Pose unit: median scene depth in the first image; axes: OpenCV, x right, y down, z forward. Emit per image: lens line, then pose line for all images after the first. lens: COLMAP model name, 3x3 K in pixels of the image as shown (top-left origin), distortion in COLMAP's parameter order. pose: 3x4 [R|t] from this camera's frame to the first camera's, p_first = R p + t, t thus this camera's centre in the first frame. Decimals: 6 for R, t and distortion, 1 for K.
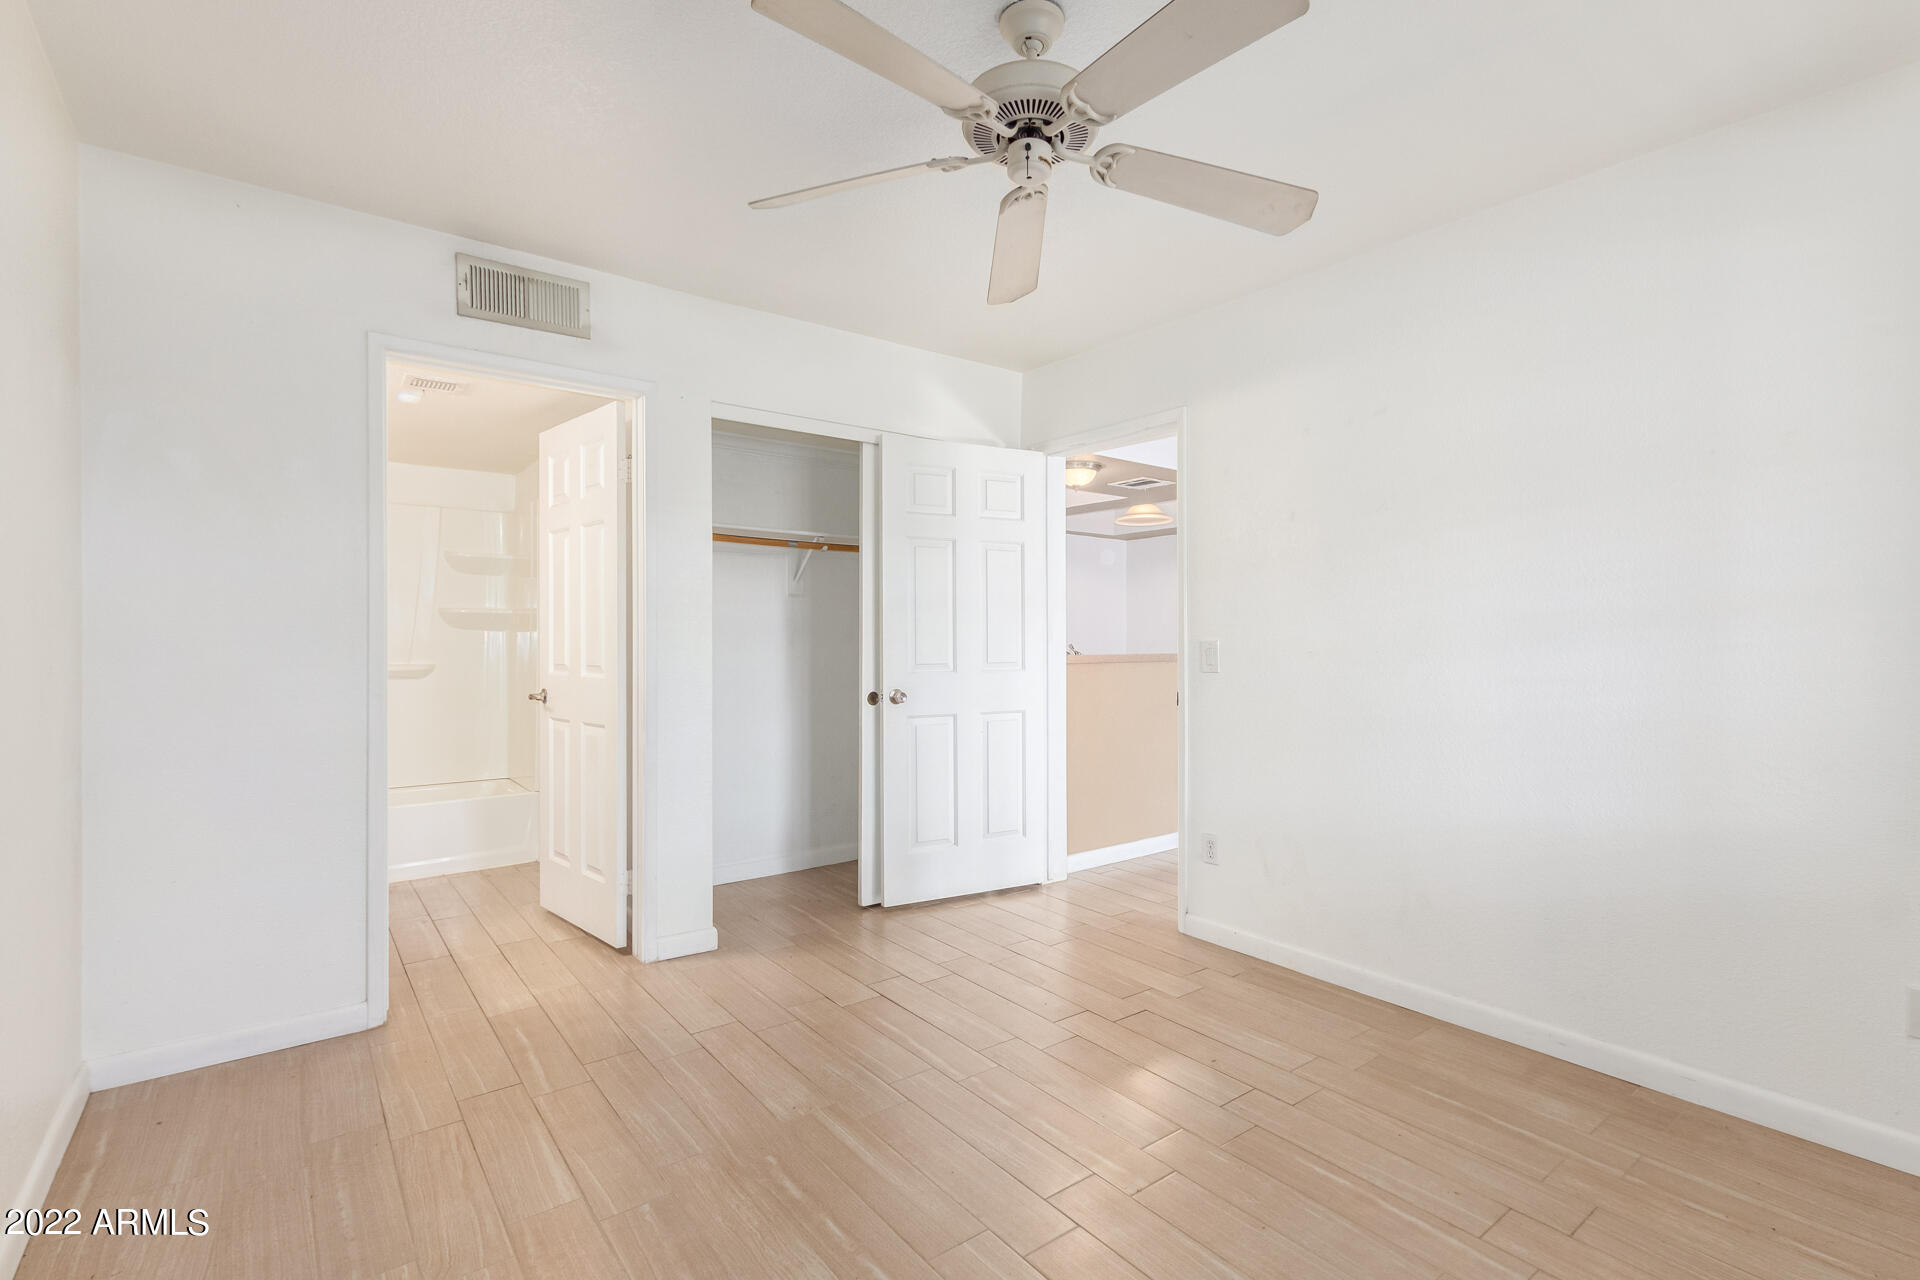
lens RADIAL K [[880.4, 0, 985.9], [0, 880.4, 634.6], [0, 0, 1]] dist [-0.000155, -0.000105]
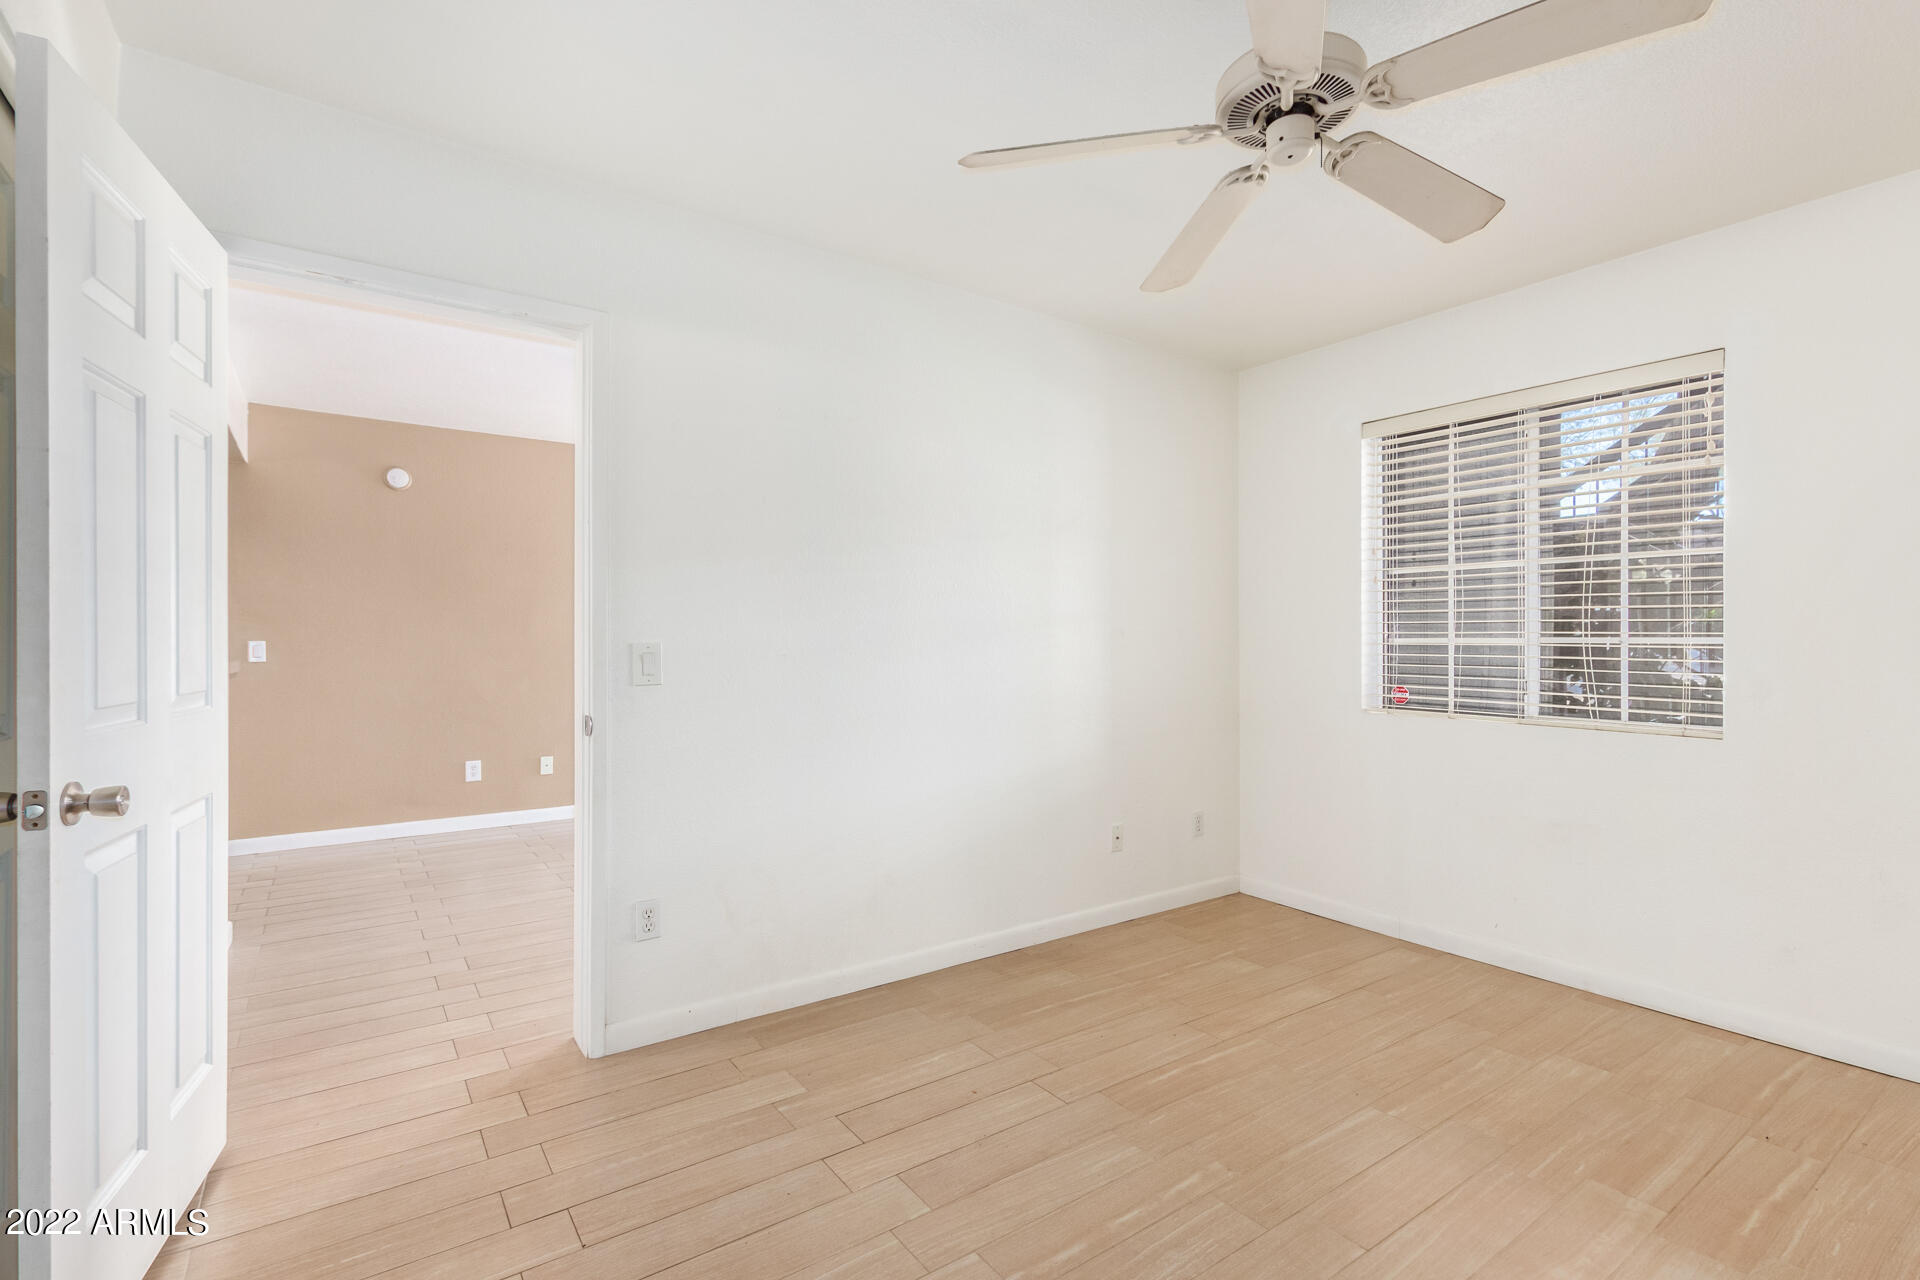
lens RADIAL K [[880.9, 0, 985.8], [0, 880.9, 641.3], [0, 0, 1]] dist [0.000495, 0.000157]
pose [[0.050553, -0.001563, 0.998720, -0.516216], [0.001236, 0.999998, 0.001503, 0.005952], [-0.998721, 0.001159, 0.050555, 0.728473]]
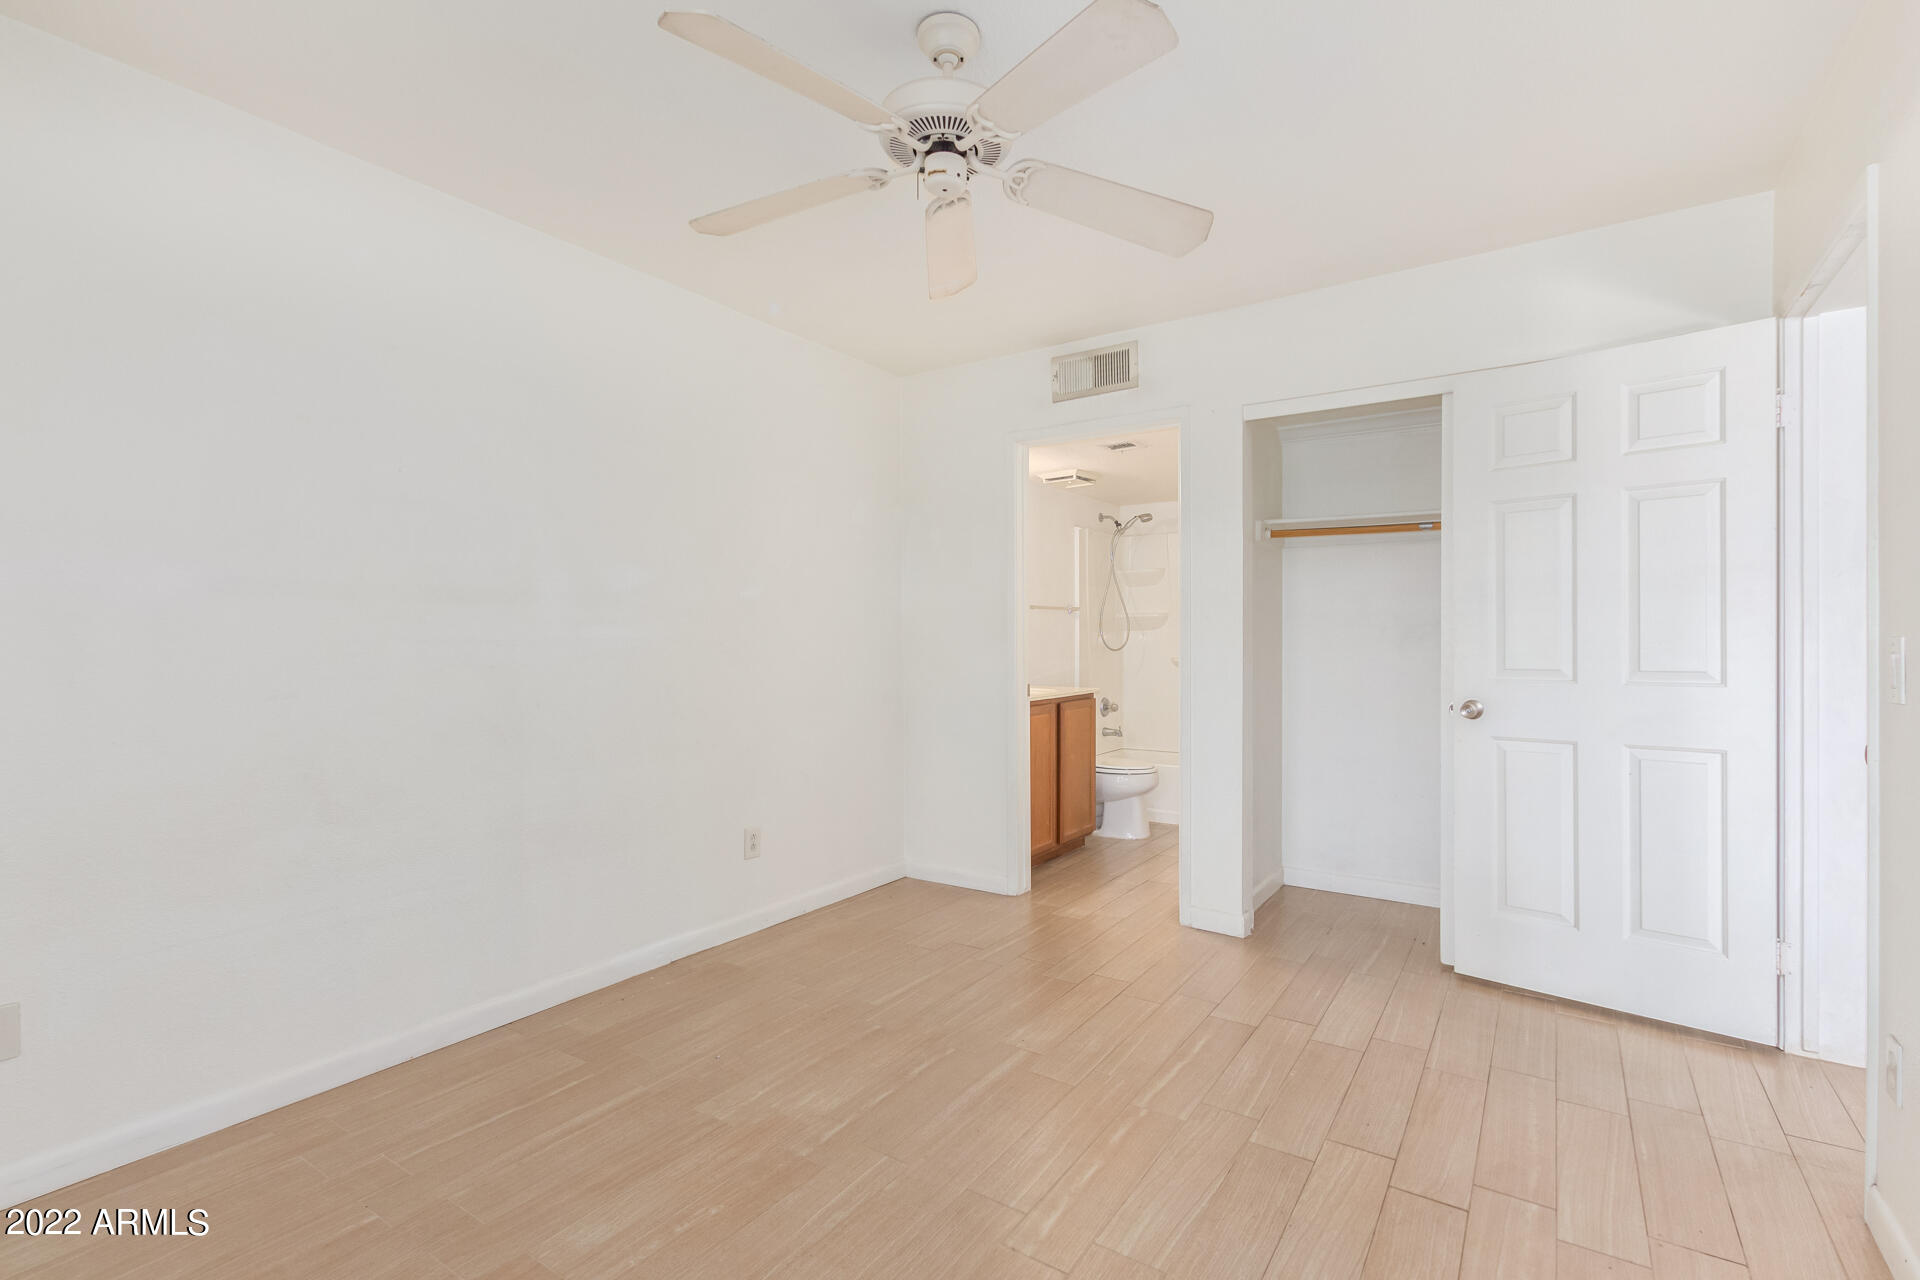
lens RADIAL K [[880.9, 0, 985.8], [0, 880.9, 641.3], [0, 0, 1]] dist [0.000495, 0.000157]
pose [[0.309721, 0.001744, -0.950826, 0.601382], [0.006421, 0.999972, 0.003925, 0.005017], [0.950806, -0.007321, 0.309701, 0.413474]]
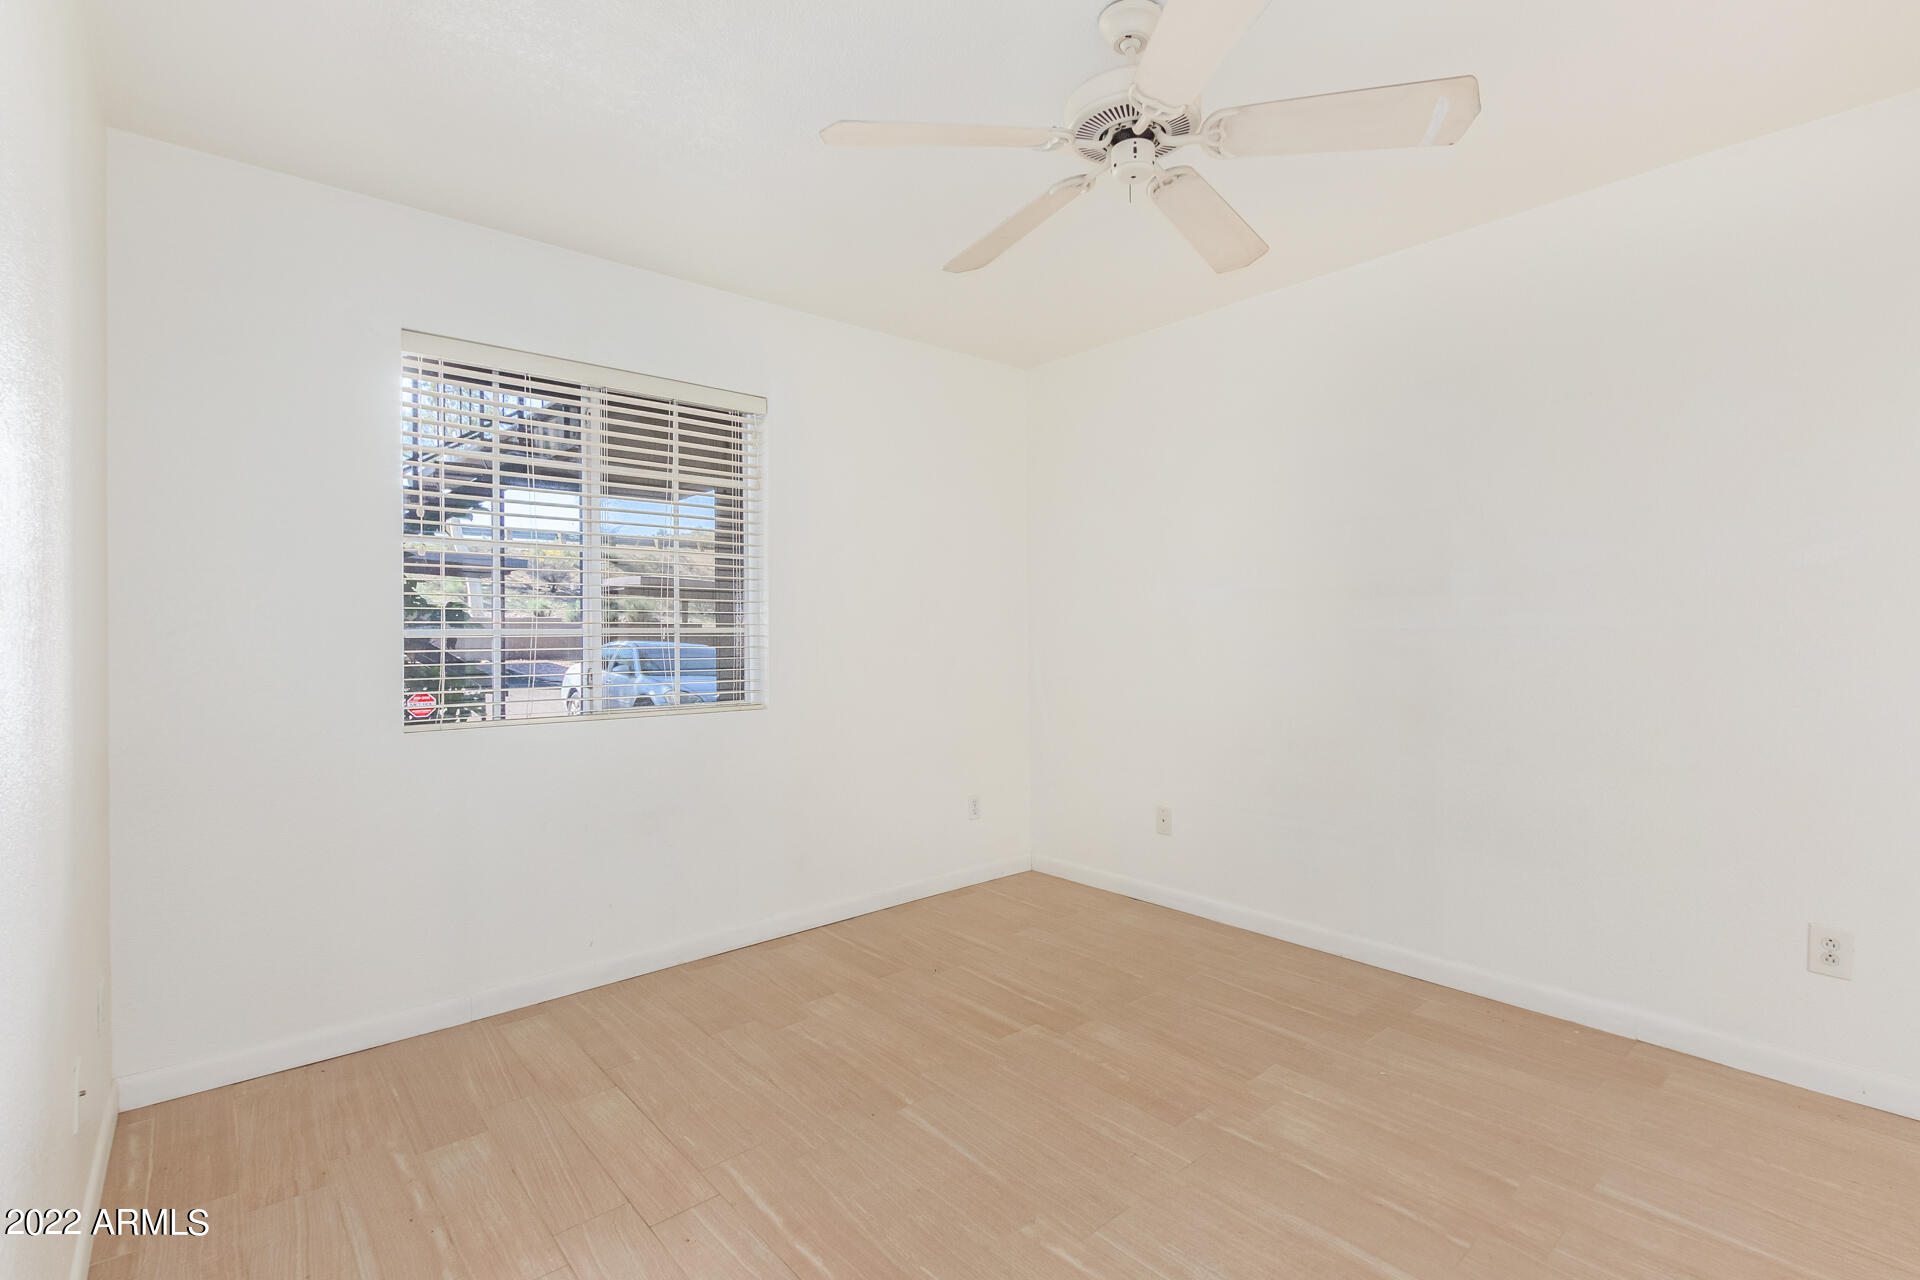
lens RADIAL K [[888.7, 0, 970.2], [0, 888.7, 640.2], [0, 0, 1]] dist [0.027035, -0.011476]
pose [[-0.999051, 0.005023, -0.043265, 0.163101], [0.004317, 0.999857, 0.016379, 0.002307], [0.043341, 0.016177, -0.998929, 1.141511]]
